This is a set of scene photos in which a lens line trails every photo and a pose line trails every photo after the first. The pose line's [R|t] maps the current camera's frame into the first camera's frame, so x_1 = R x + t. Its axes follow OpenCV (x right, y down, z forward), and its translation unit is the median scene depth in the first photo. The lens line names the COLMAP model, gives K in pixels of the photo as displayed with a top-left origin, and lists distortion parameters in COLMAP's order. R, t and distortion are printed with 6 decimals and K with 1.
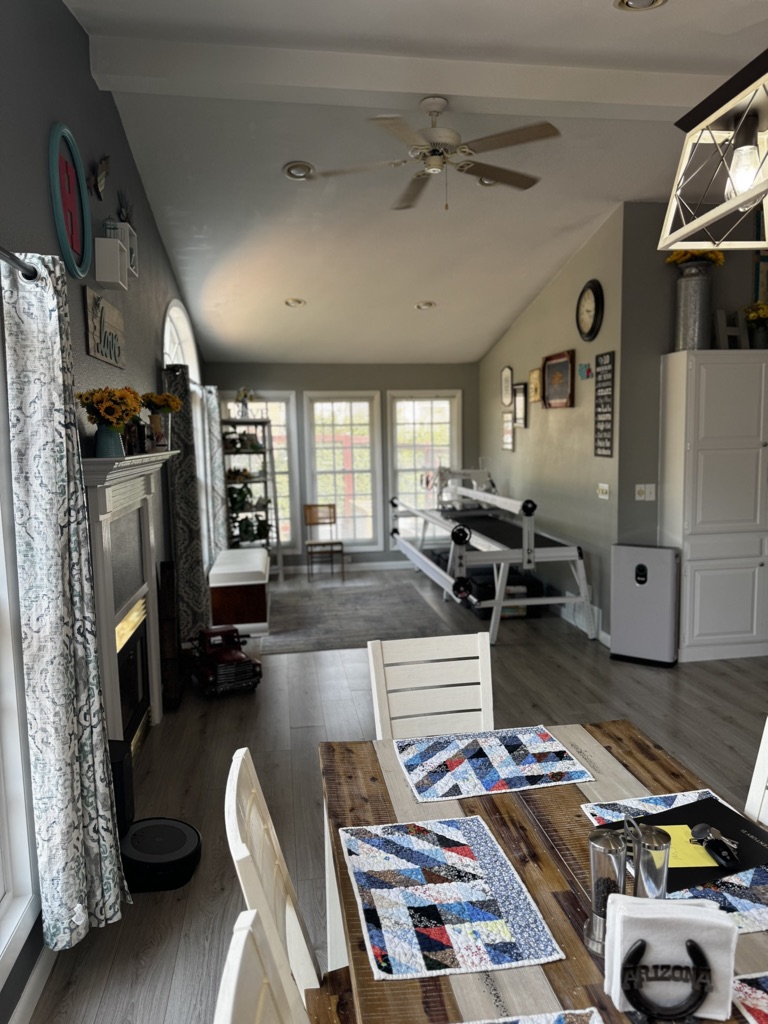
lens RADIAL K [[720.1, 0, 384.0], [0, 720.1, 512.0], [0, 0, 1]] dist [0.075984, -0.107818]
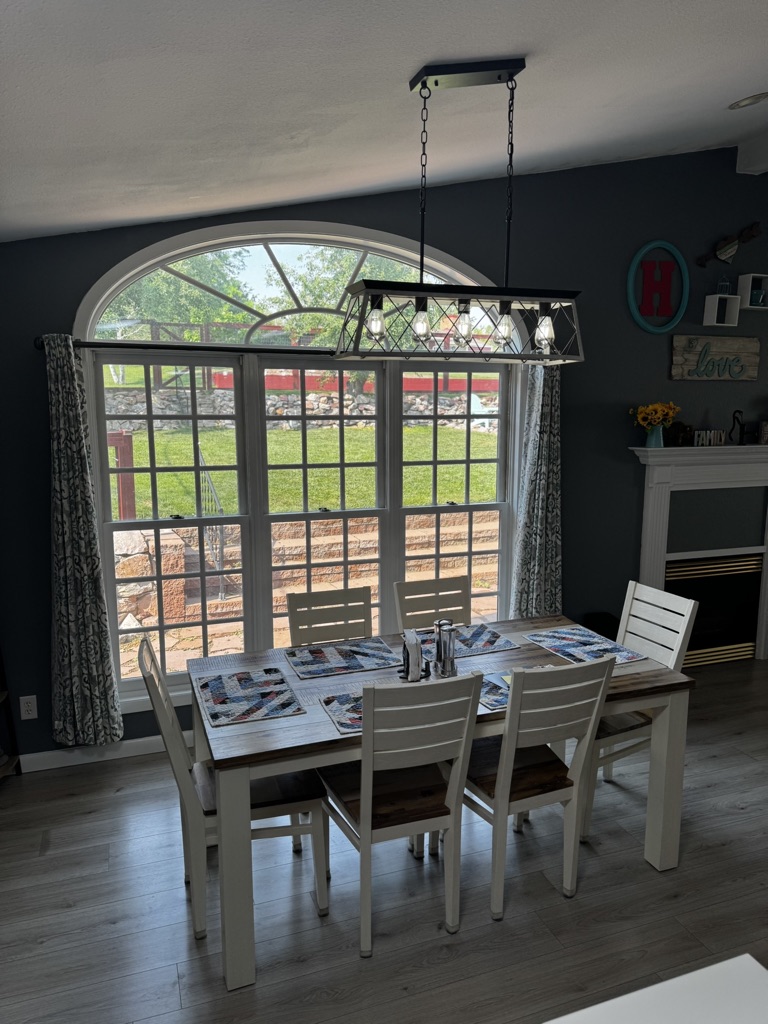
lens RADIAL K [[717.7, 0, 384.0], [0, 717.7, 512.0], [0, 0, 1]] dist [0.037429, -0.051197]
pose [[0.195924, 0.166698, -0.966347, 1.639252], [-0.110406, 0.982929, 0.147174, -0.163506], [0.974384, 0.077856, 0.210984, 0.173483]]
